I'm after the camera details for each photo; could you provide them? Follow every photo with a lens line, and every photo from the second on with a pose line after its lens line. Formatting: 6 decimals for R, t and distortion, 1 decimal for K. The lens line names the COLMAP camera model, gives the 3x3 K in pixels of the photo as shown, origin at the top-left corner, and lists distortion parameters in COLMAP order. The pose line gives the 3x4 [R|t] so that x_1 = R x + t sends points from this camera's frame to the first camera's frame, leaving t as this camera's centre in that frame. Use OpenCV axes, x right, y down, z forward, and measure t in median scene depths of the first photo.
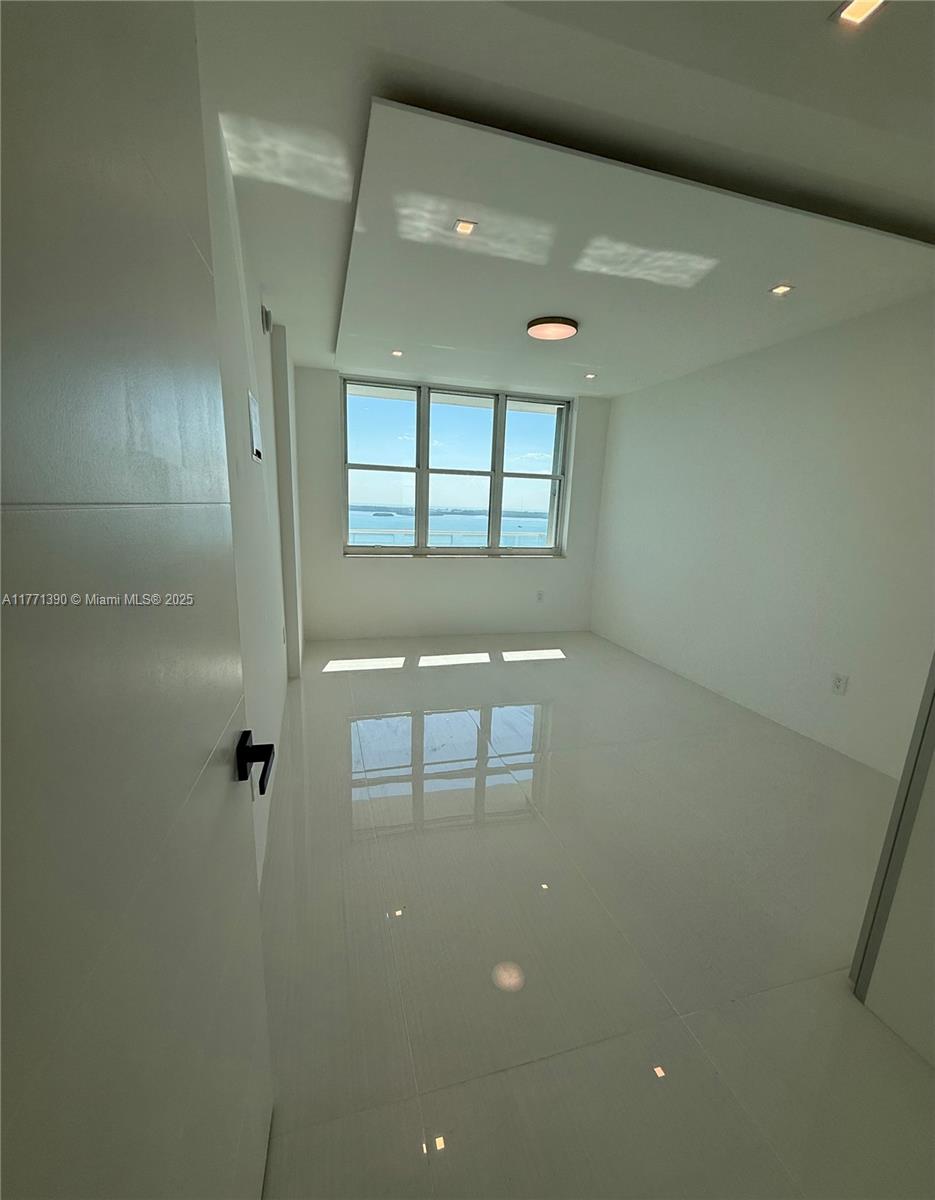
lens RADIAL K [[519.4, 0, 468.9], [0, 519.4, 606.3], [0, 0, 1]] dist [0.000936, 0.000073]
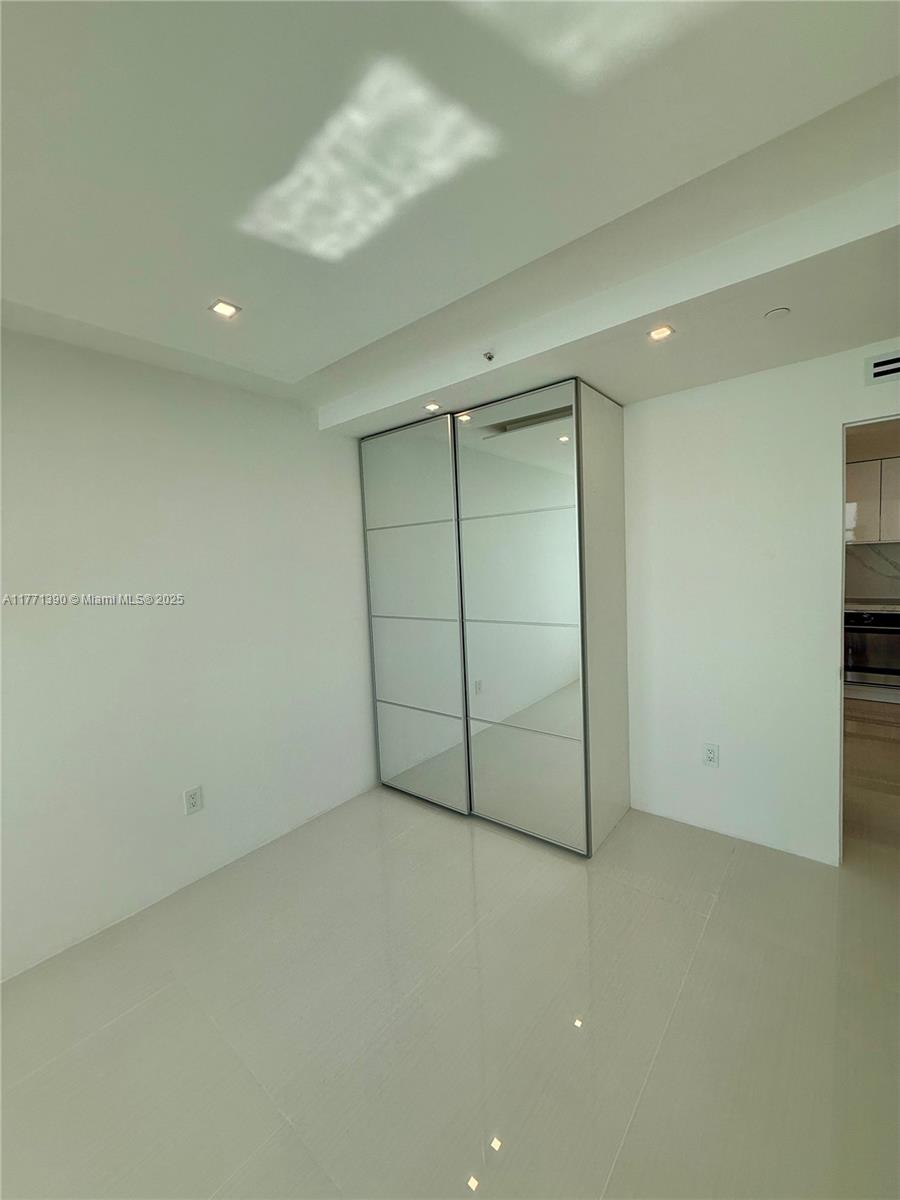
lens RADIAL K [[475.8, 0, 448.4], [0, 475.8, 597.3], [0, 0, 1]] dist [0.000734, 0.000144]
pose [[-0.570753, -0.074840, 0.817704, -0.152610], [0.191341, 0.956301, 0.221080, -0.333058], [-0.798517, 0.282643, -0.531492, 1.289054]]
